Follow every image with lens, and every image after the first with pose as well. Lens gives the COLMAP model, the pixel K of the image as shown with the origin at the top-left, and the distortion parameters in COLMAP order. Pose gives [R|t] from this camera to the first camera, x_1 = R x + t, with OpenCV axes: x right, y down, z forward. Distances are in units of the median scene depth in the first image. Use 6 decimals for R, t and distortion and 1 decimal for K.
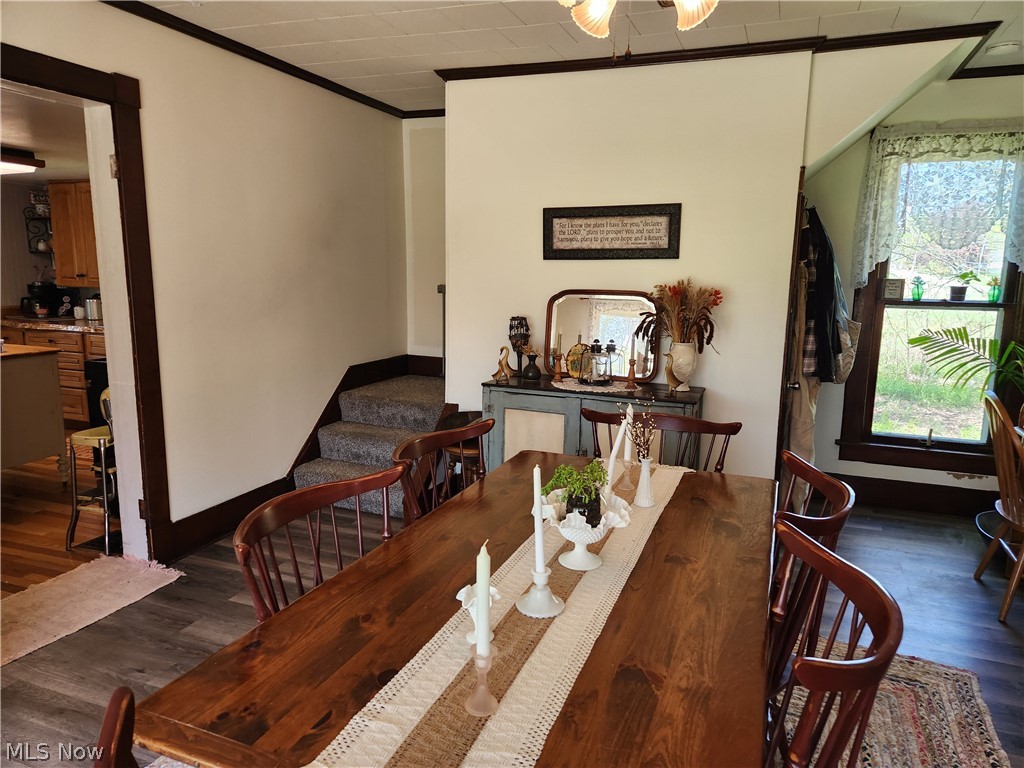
lens RADIAL K [[679.0, 0, 516.0], [0, 679.0, 378.2], [0, 0, 1]] dist [0.075186, -0.063339]
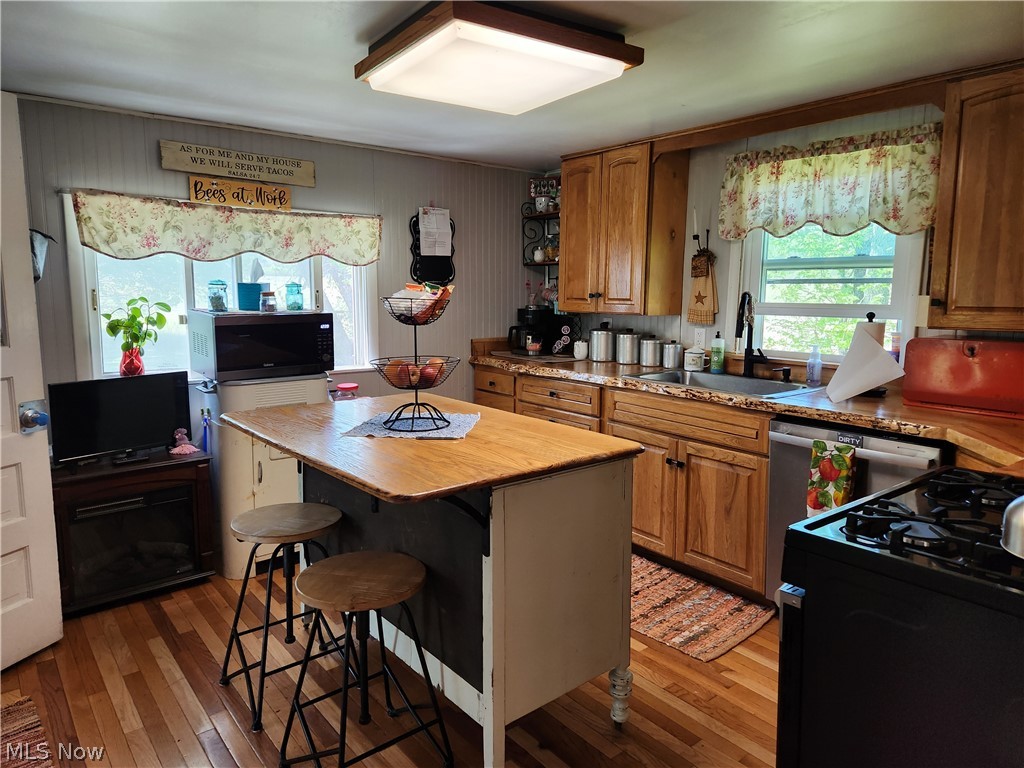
lens RADIAL K [[679.0, 0, 514.9], [0, 679.0, 372.0], [0, 0, 1]] dist [0.075186, -0.063339]
pose [[0.866874, 0.053430, -0.495656, -0.357713], [-0.077102, 0.996646, -0.027411, -0.050397], [0.492529, 0.061978, 0.868086, 0.393863]]
